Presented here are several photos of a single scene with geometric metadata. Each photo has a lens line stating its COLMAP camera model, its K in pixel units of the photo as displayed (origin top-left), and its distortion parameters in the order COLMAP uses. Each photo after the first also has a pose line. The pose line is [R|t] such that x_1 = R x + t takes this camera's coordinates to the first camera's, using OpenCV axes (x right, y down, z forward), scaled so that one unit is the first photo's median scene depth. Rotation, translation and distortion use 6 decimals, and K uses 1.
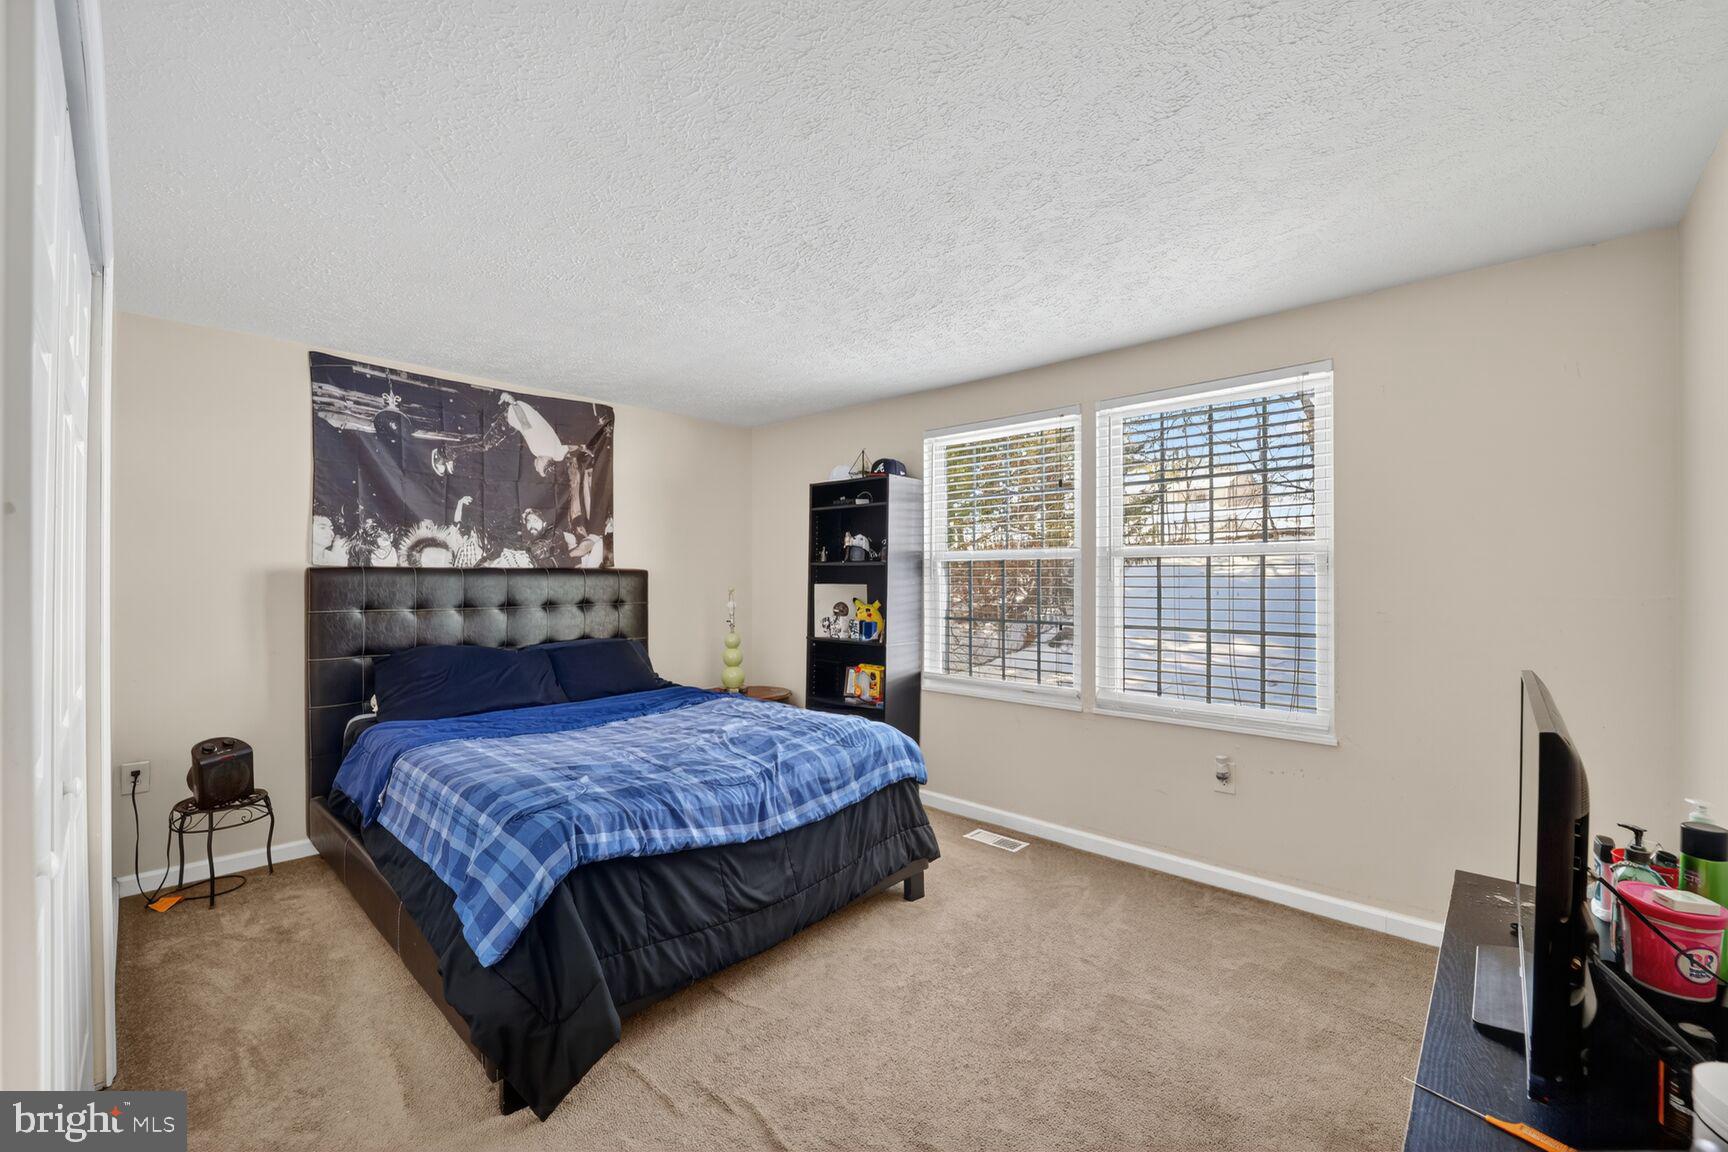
lens RADIAL K [[700.9, 0, 864.0], [0, 700.9, 576.0], [0, 0, 1]] dist [-0.026978, -0.000444]
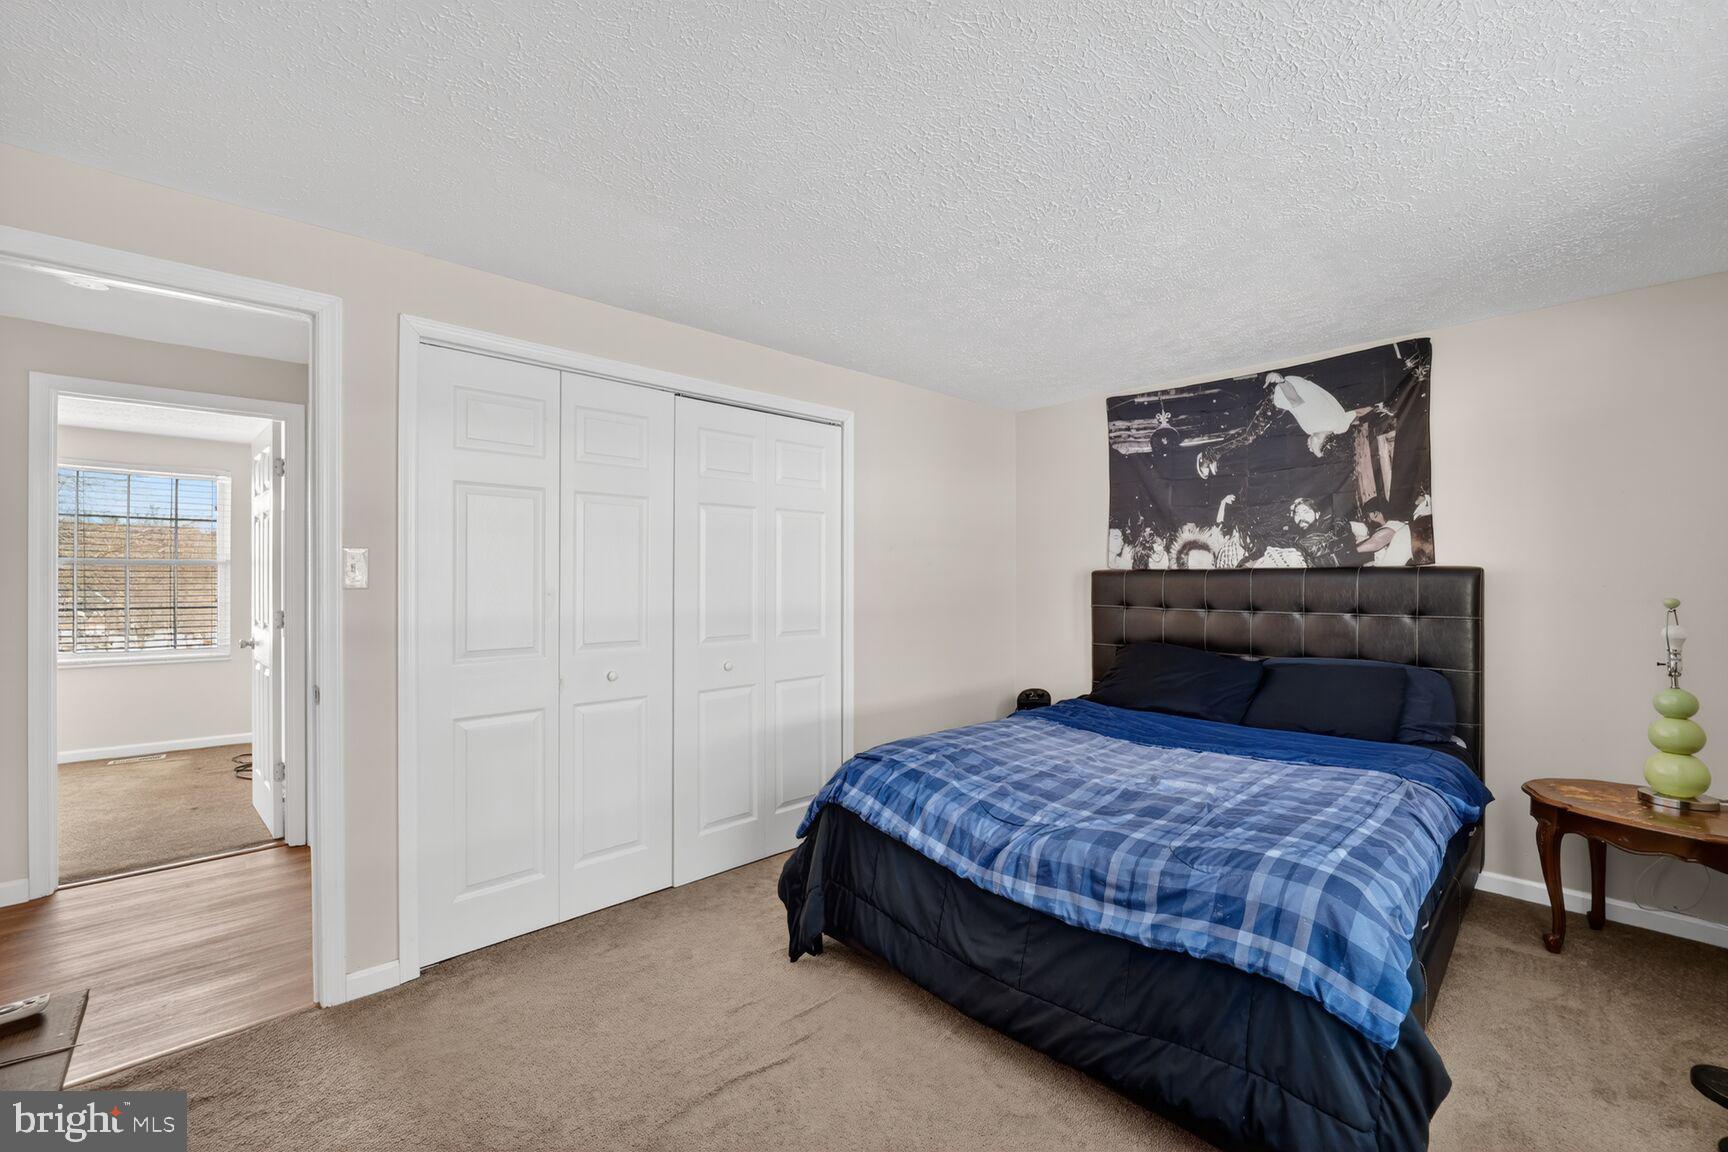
lens RADIAL K [[700.9, 0, 864.0], [0, 700.9, 576.0], [0, 0, 1]] dist [-0.026978, -0.000444]
pose [[-0.067571, -0.004078, -0.997706, 0.439915], [0.001172, 0.999991, -0.004167, 0.001683], [0.997714, -0.001451, -0.067566, 0.571920]]
